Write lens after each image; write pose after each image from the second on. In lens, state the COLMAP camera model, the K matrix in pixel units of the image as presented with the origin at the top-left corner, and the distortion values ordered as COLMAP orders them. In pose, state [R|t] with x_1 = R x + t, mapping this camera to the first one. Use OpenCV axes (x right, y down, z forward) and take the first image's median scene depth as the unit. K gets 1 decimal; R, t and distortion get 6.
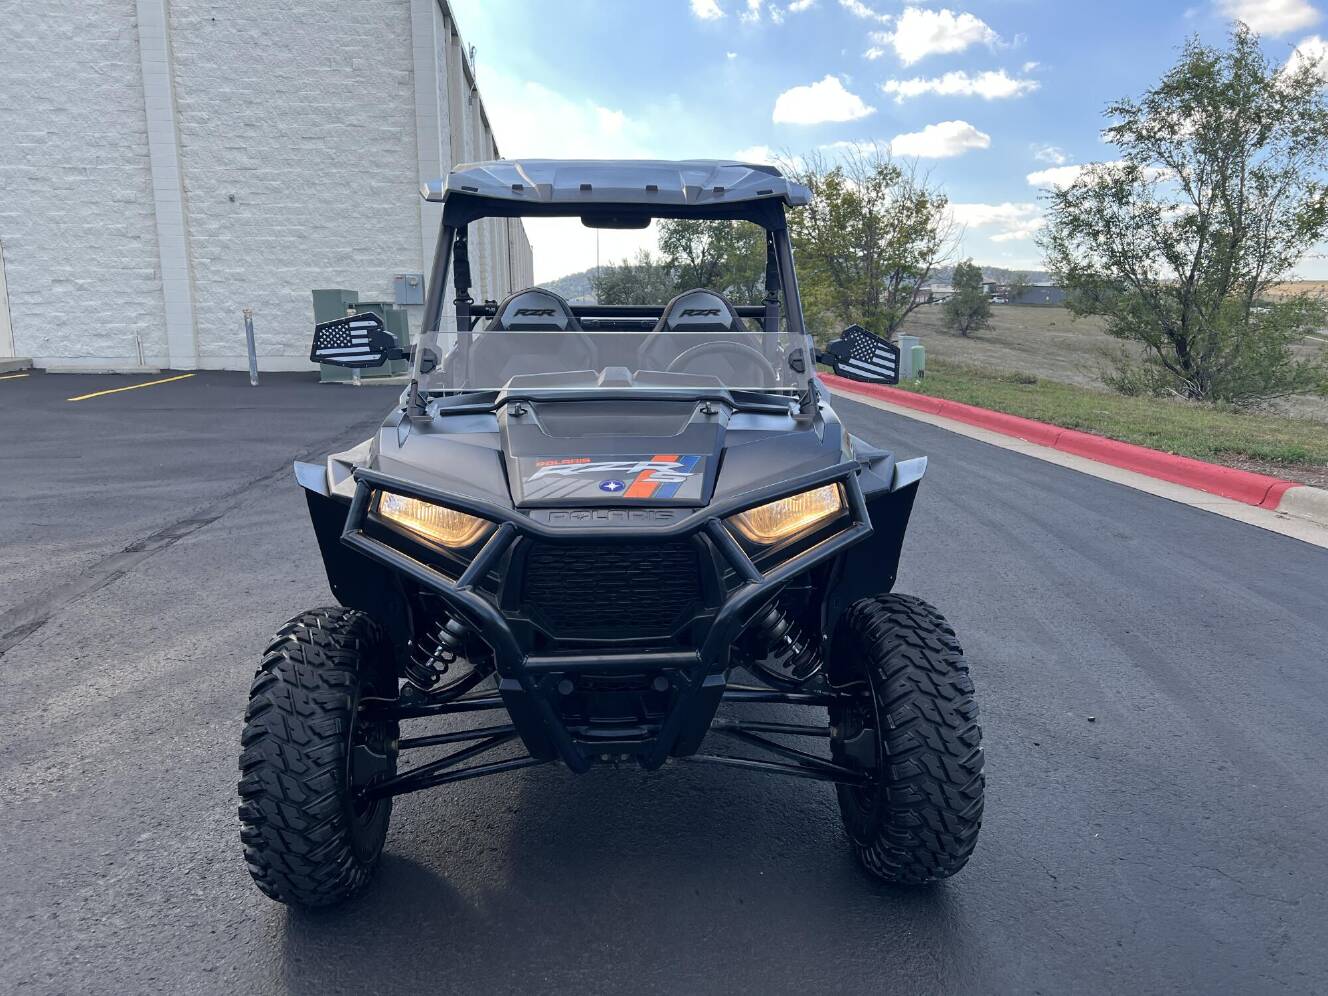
lens RADIAL K [[996.2, 0, 654.6], [0, 996.2, 510.2], [0, 0, 1]] dist [0.040776, -0.046140]
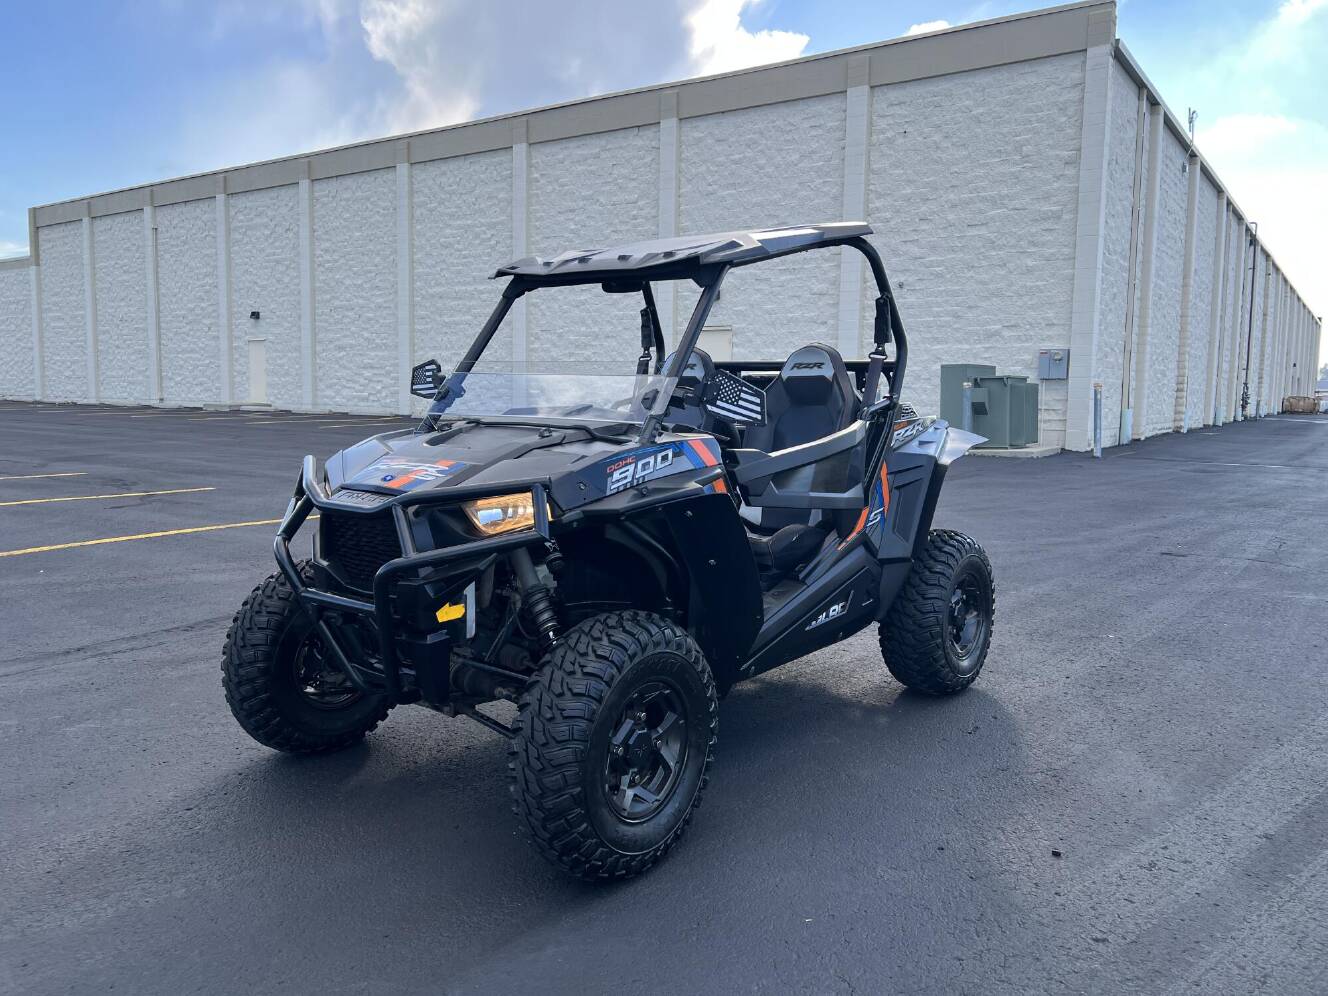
lens RADIAL K [[996.2, 0, 687.2], [0, 996.2, 495.7], [0, 0, 1]] dist [0.040776, -0.046140]
pose [[0.758768, 0.080230, -0.646401, 0.136742], [-0.139278, 0.989417, -0.040685, -0.000789], [0.636297, 0.120900, 0.761912, 0.029957]]
